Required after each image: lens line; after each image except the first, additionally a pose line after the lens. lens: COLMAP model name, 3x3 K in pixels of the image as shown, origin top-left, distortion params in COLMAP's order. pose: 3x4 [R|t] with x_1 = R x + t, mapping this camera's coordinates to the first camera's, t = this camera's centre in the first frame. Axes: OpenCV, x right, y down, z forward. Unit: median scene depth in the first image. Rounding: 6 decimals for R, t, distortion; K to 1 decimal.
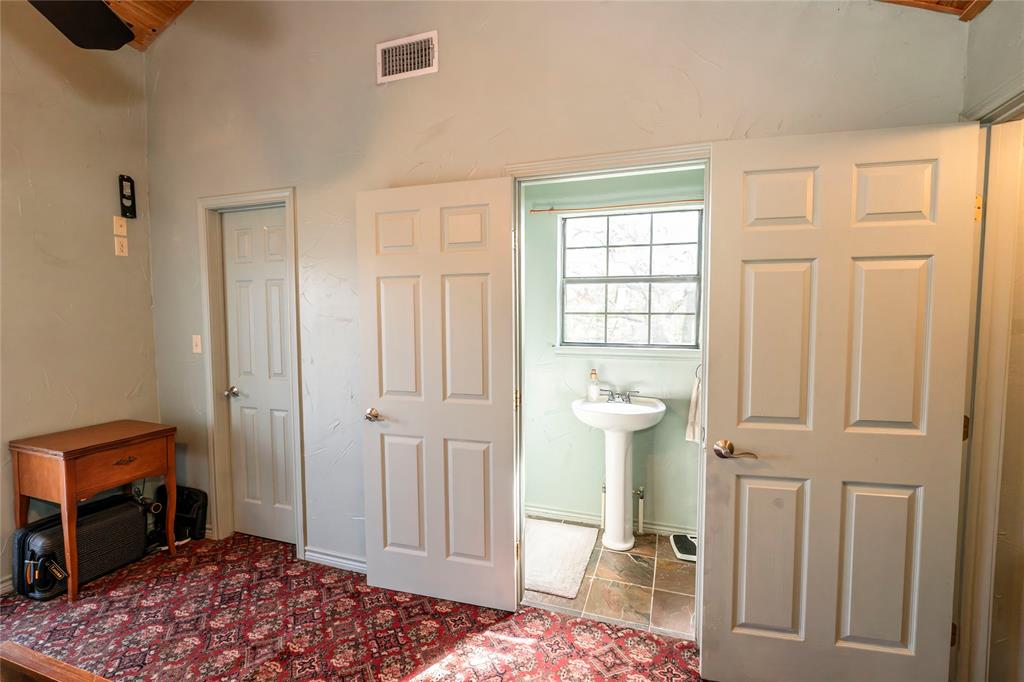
lens RADIAL K [[472.1, 0, 508.5], [0, 472.1, 340.2], [0, 0, 1]] dist [-0.008343, 0.000884]
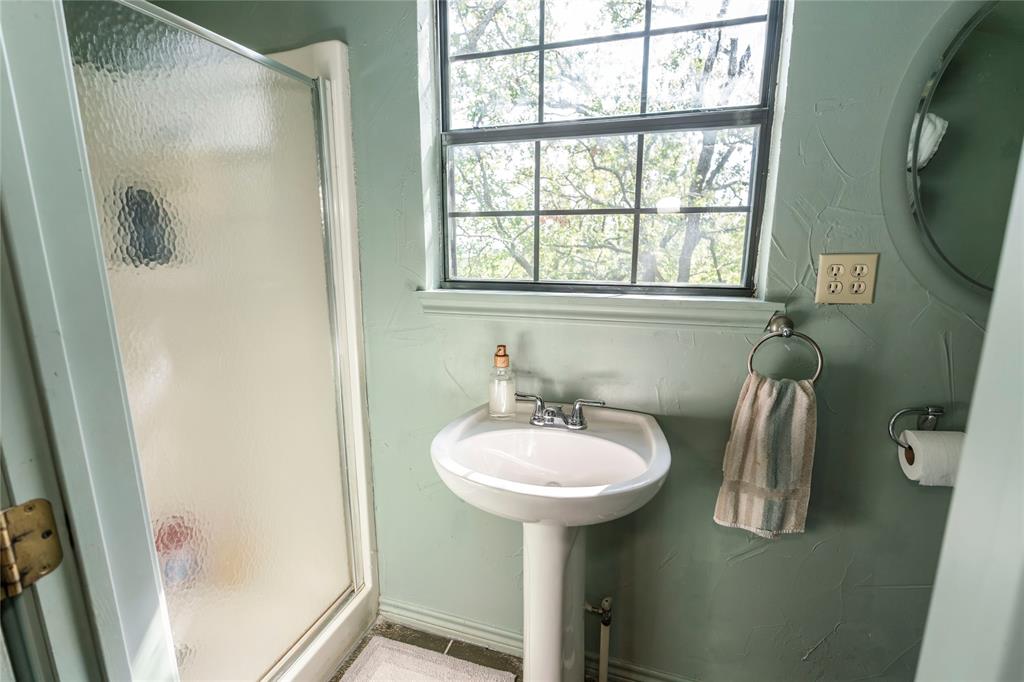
lens RADIAL K [[472.1, 0, 510.7], [0, 472.1, 346.5], [0, 0, 1]] dist [-0.008343, 0.000884]
pose [[0.999391, -0.010378, 0.033321, 0.174177], [0.005256, 0.988631, 0.150267, -0.000638], [-0.034501, -0.150001, 0.988084, 0.581472]]
